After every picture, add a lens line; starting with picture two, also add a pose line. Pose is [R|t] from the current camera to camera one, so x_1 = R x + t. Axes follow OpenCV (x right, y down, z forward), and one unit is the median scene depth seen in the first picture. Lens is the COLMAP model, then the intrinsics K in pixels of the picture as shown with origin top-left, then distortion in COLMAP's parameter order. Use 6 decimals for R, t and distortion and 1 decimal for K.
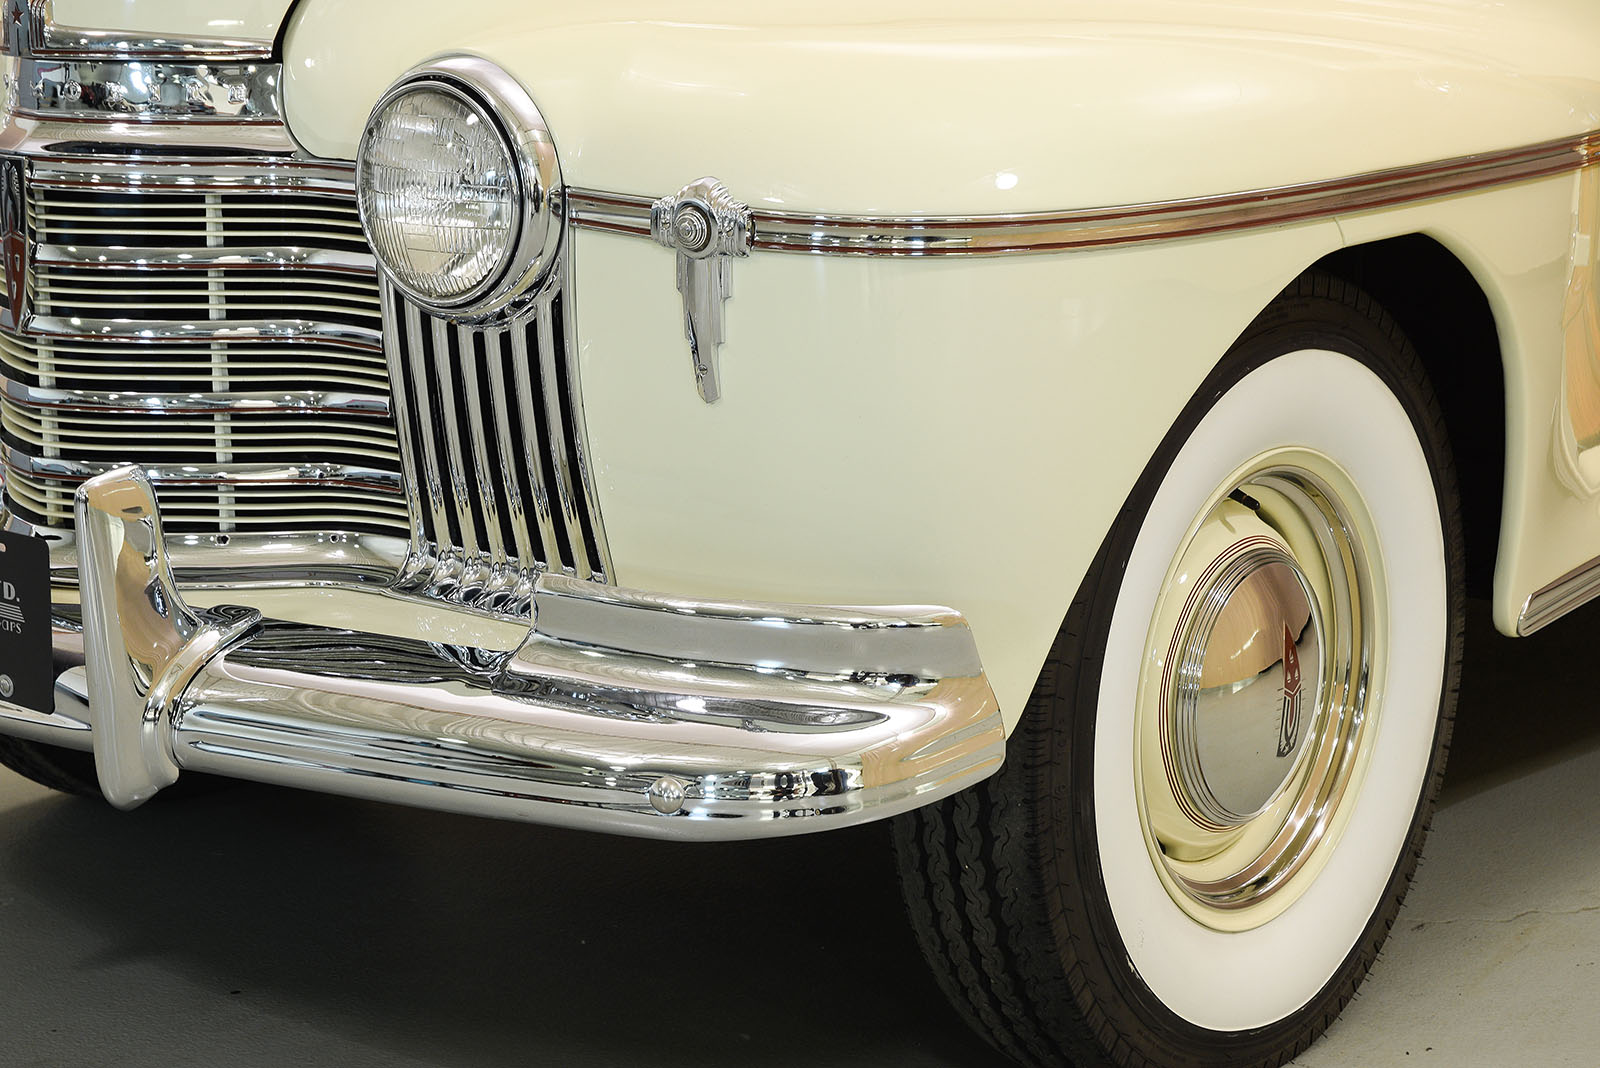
lens RADIAL K [[2925.1, 0, 800.0], [0, 2925.1, 534.0], [0, 0, 1]] dist [0.300922, -0.009739]
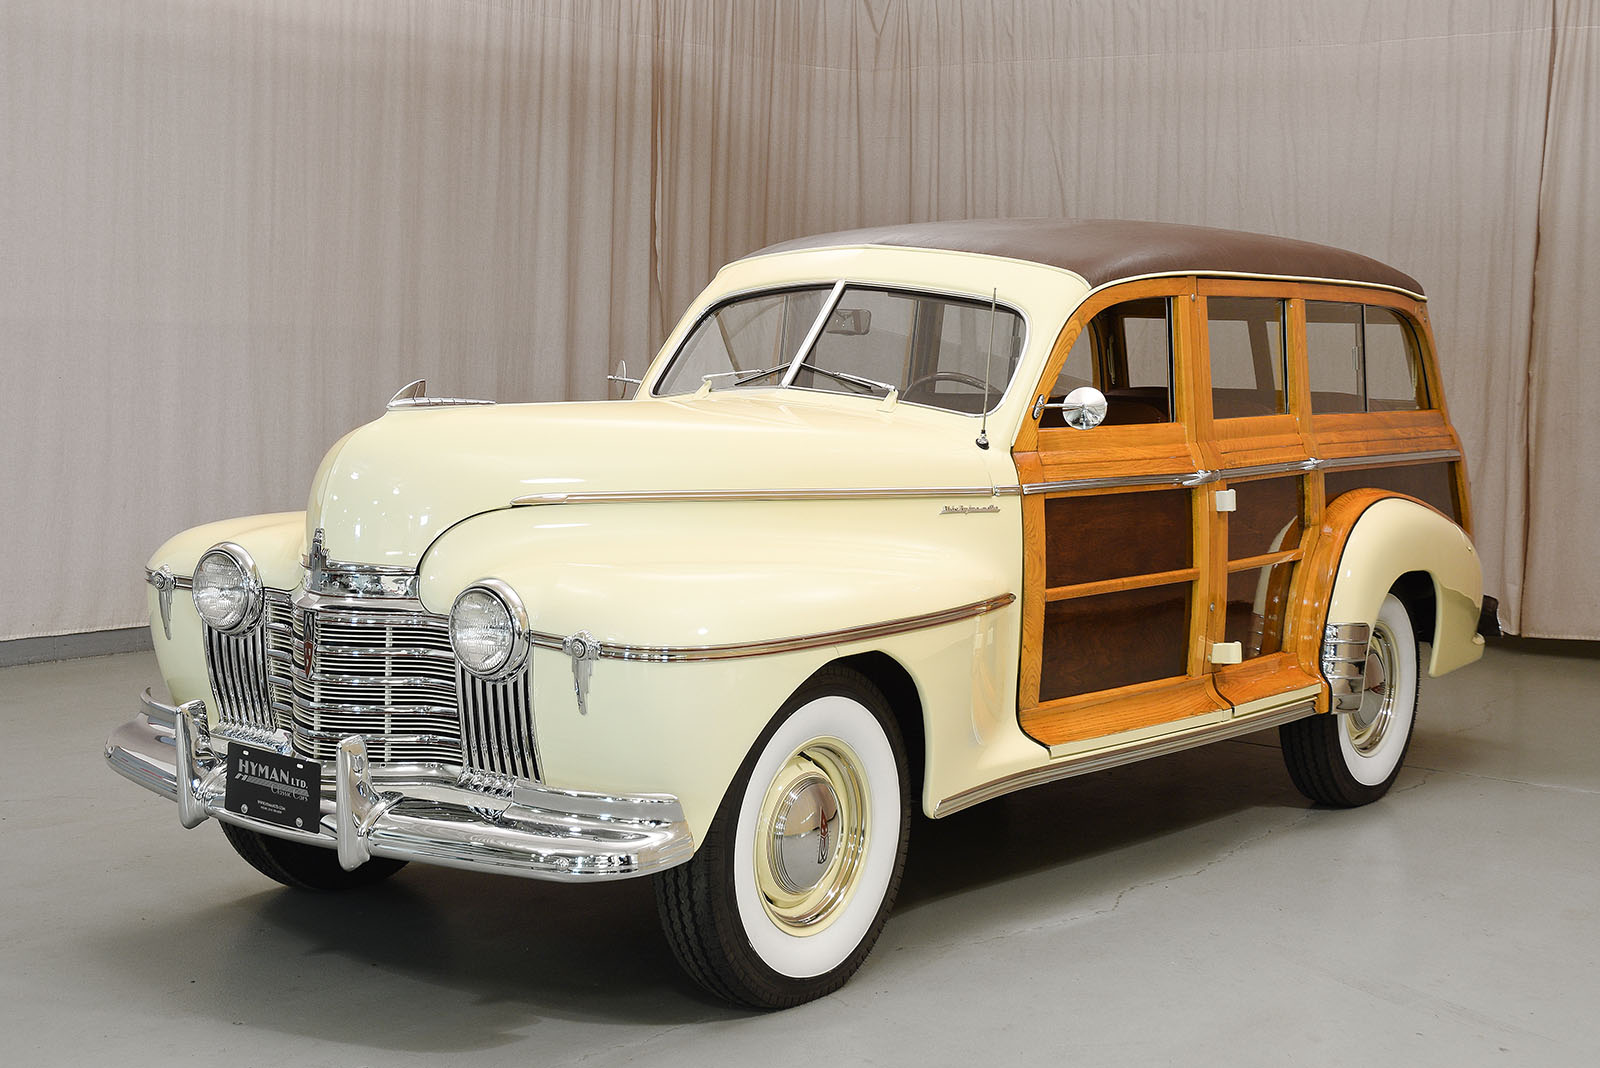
lens RADIAL K [[2342.7, 0, 800.0], [0, 2342.7, 534.0], [0, 0, 1]] dist [0.011825, 0.061344]
pose [[0.998672, 0.022248, 0.046468, 0.056511], [-0.017067, 0.993889, -0.109060, 0.018264], [-0.048611, 0.108122, 0.992948, -1.018696]]
